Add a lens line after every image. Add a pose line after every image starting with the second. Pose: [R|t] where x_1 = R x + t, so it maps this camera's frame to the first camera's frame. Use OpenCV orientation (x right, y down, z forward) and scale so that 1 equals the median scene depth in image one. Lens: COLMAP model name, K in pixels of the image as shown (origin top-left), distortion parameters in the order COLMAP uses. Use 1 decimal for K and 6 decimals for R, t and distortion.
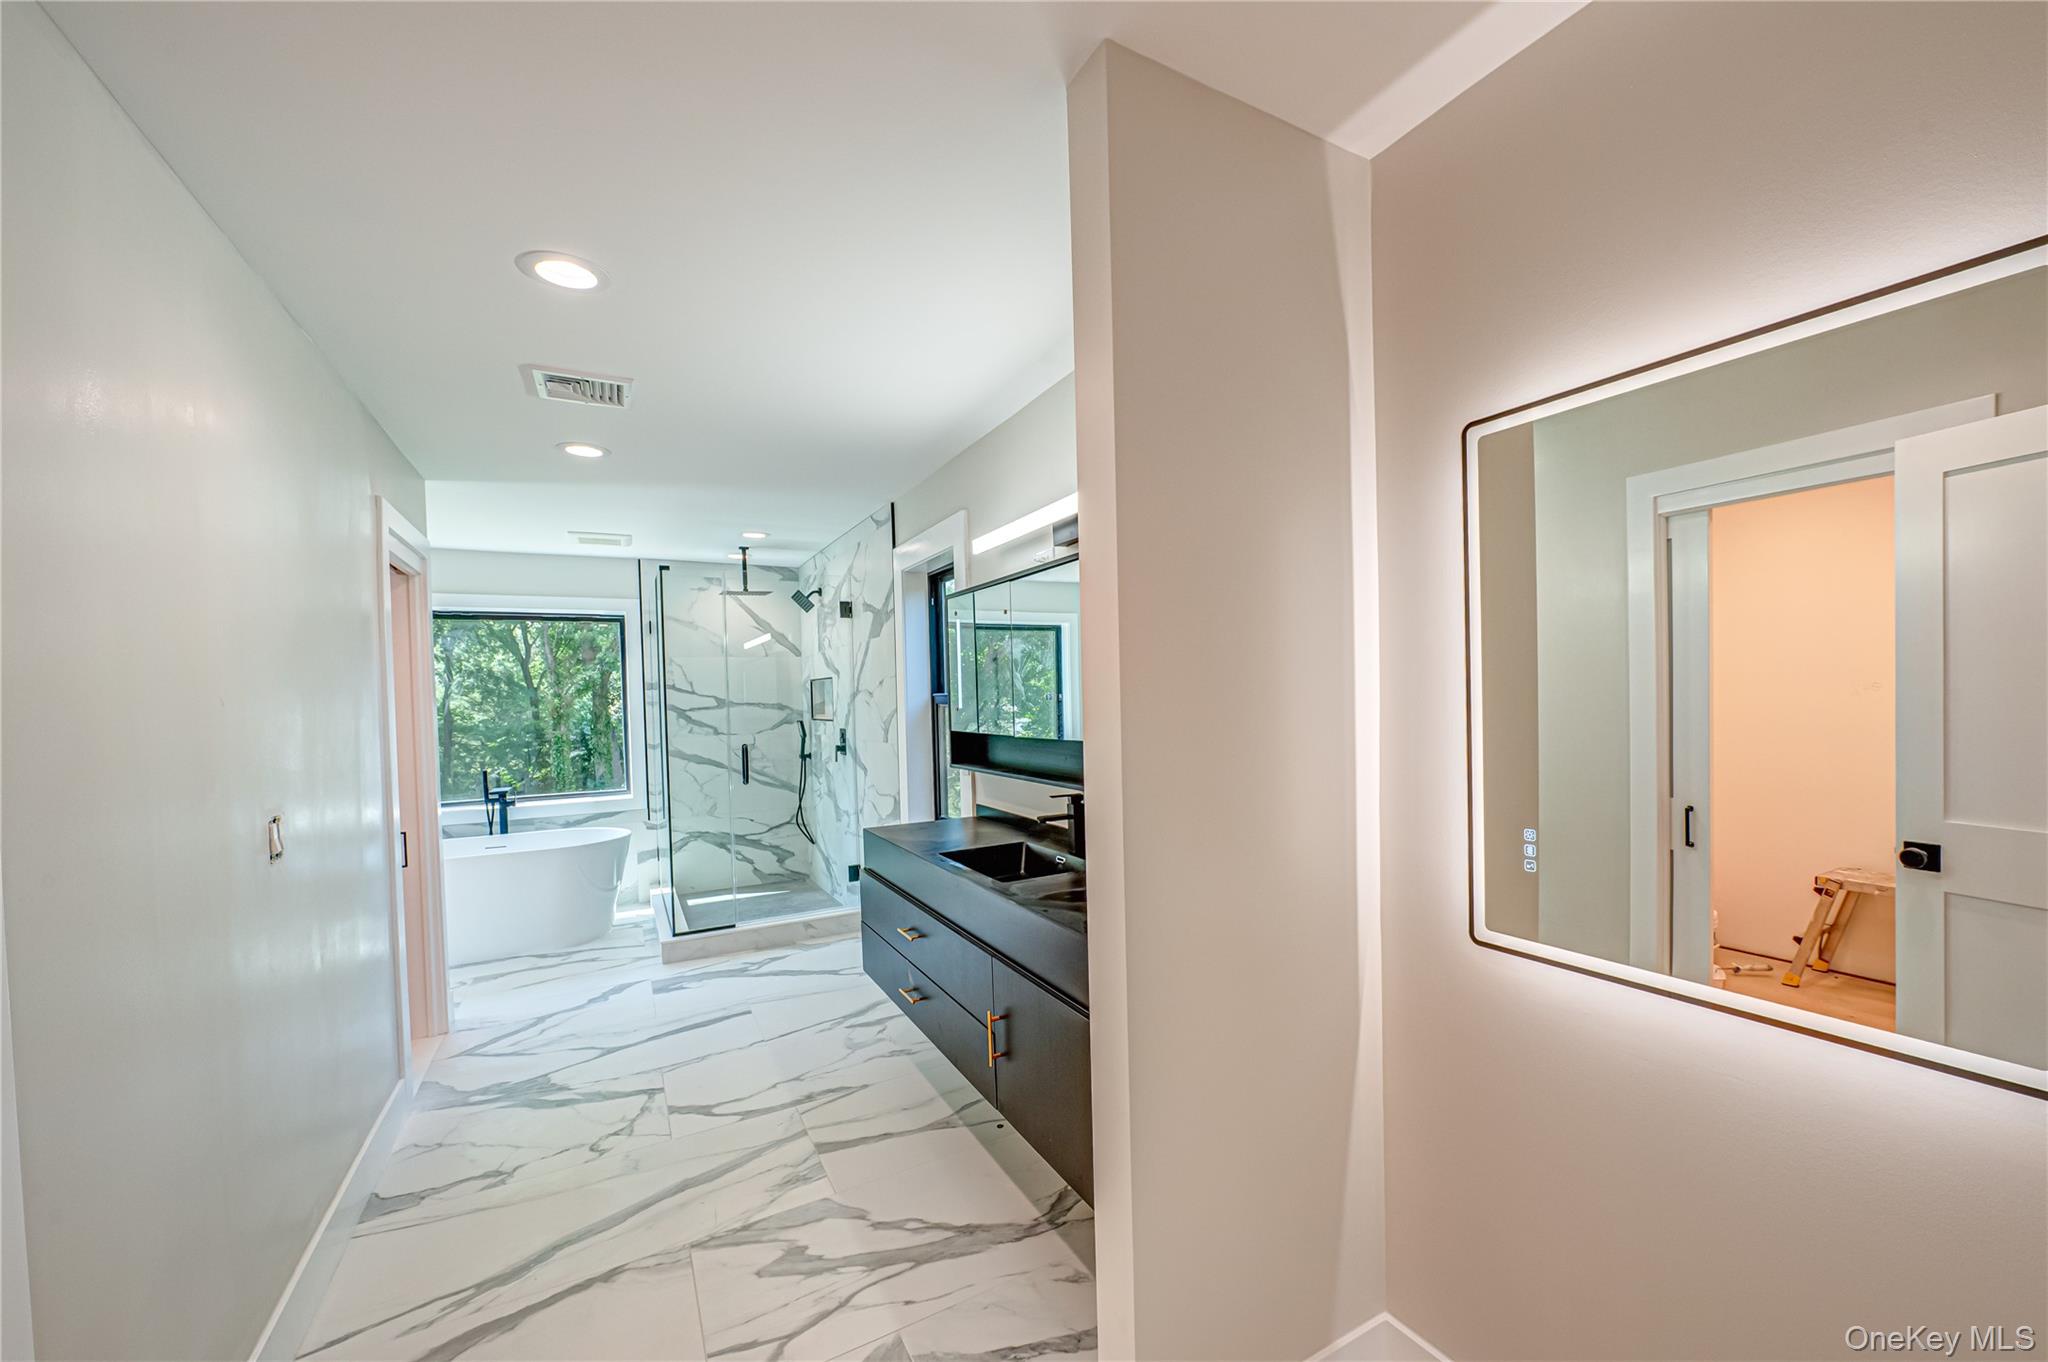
lens RADIAL K [[805.7, 0, 1084.0], [0, 805.7, 713.8], [0, 0, 1]] dist [-0.002616, -0.001681]
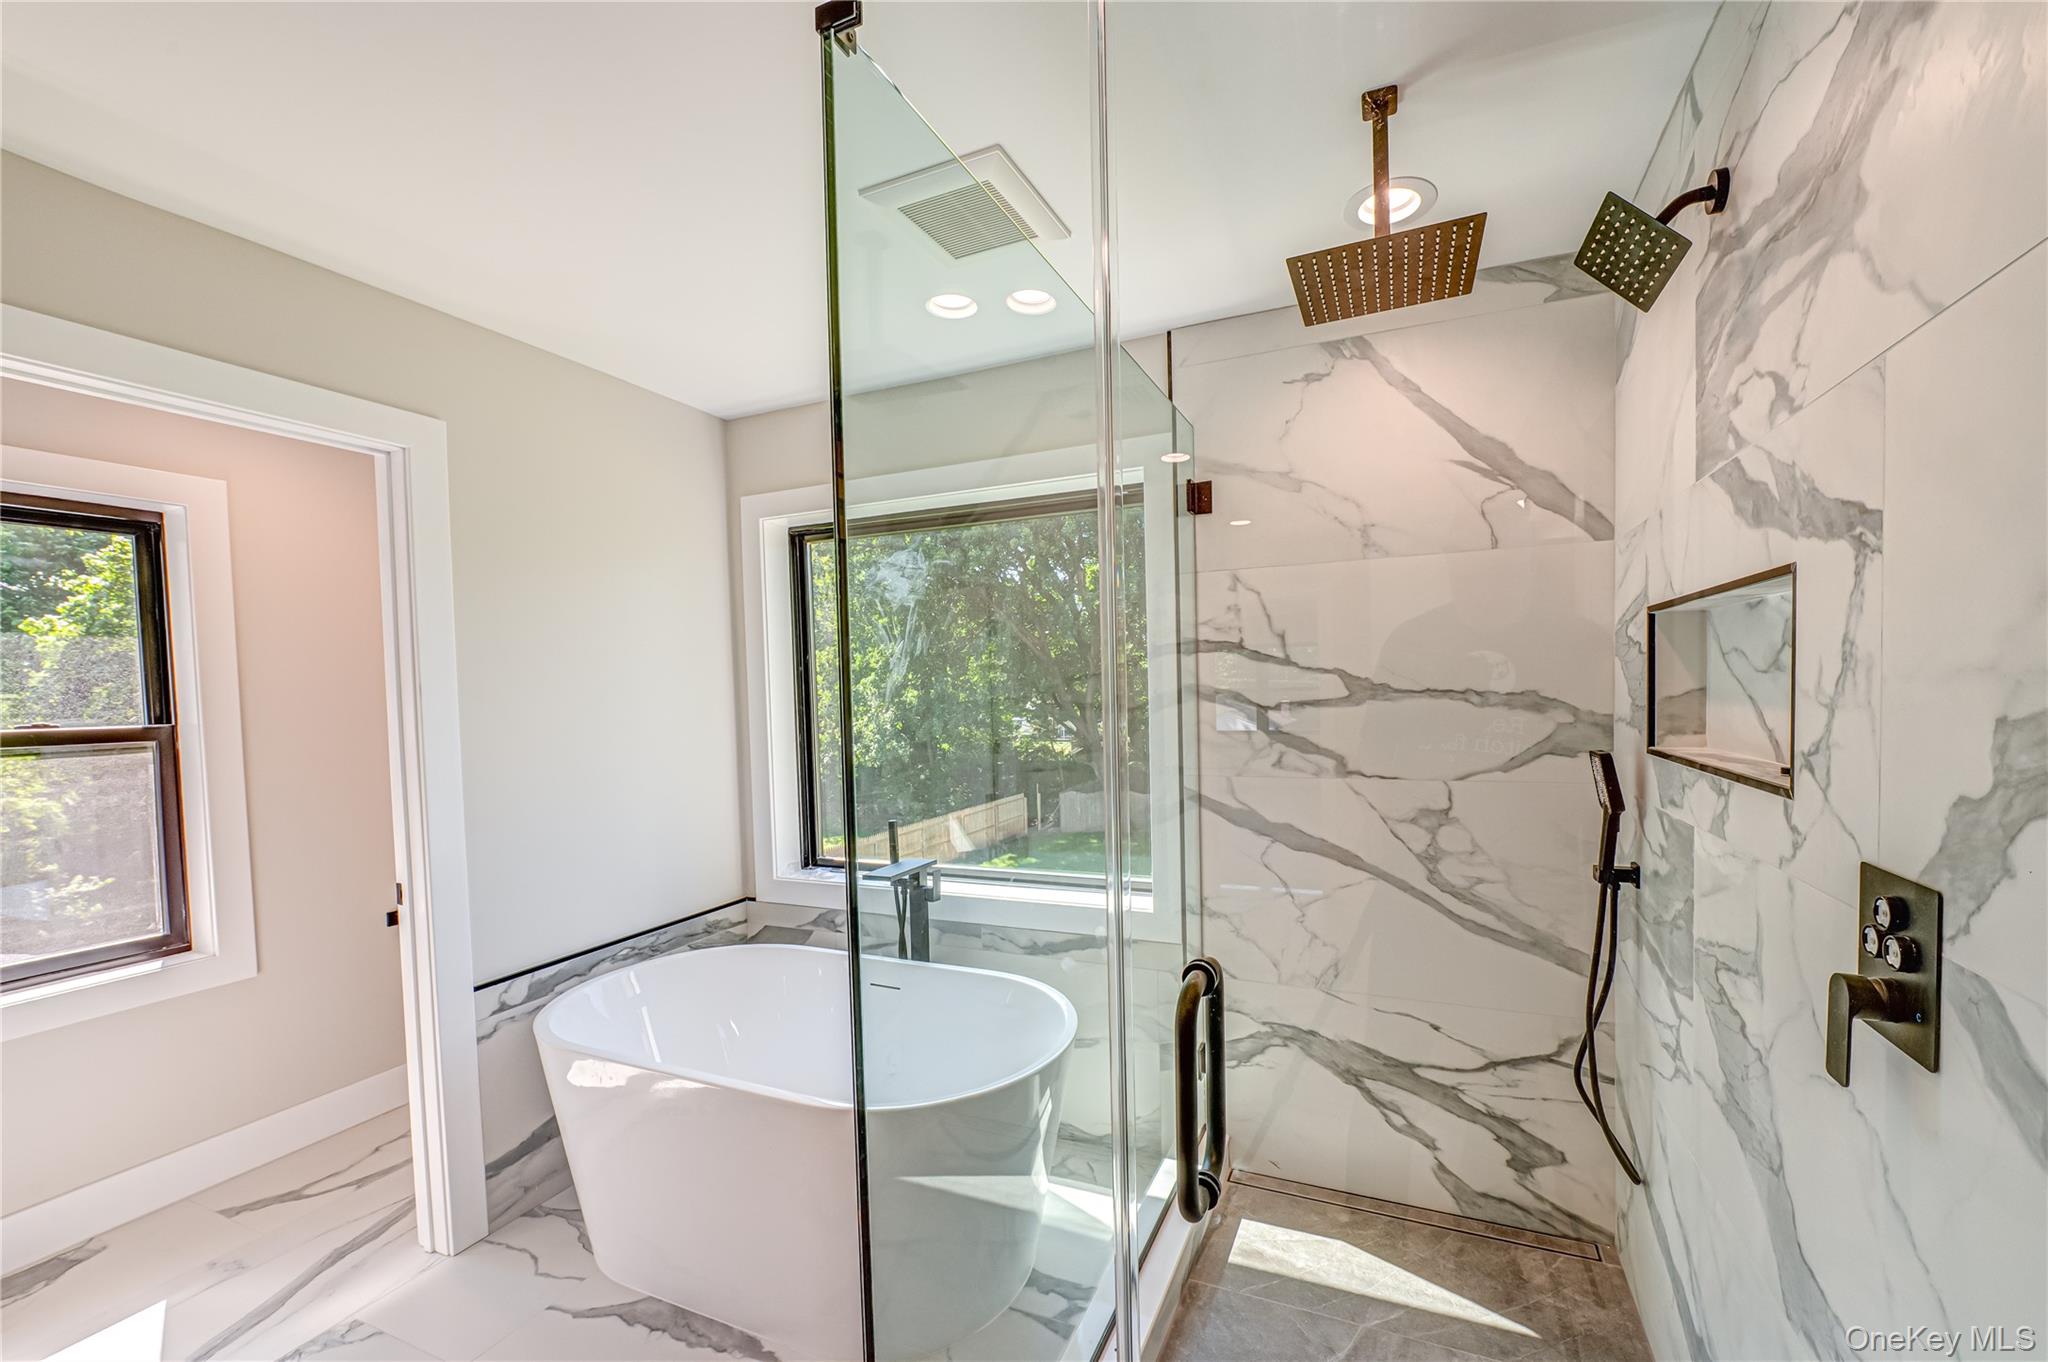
lens RADIAL K [[806.8, 0, 1084.8], [0, 806.8, 729.6], [0, 0, 1]] dist [-0.001477, -0.002203]
pose [[0.607384, 0.046358, -0.793055, -0.236849], [-0.004245, 0.998471, 0.055114, -0.014606], [0.794397, -0.030109, 0.606652, 0.679564]]
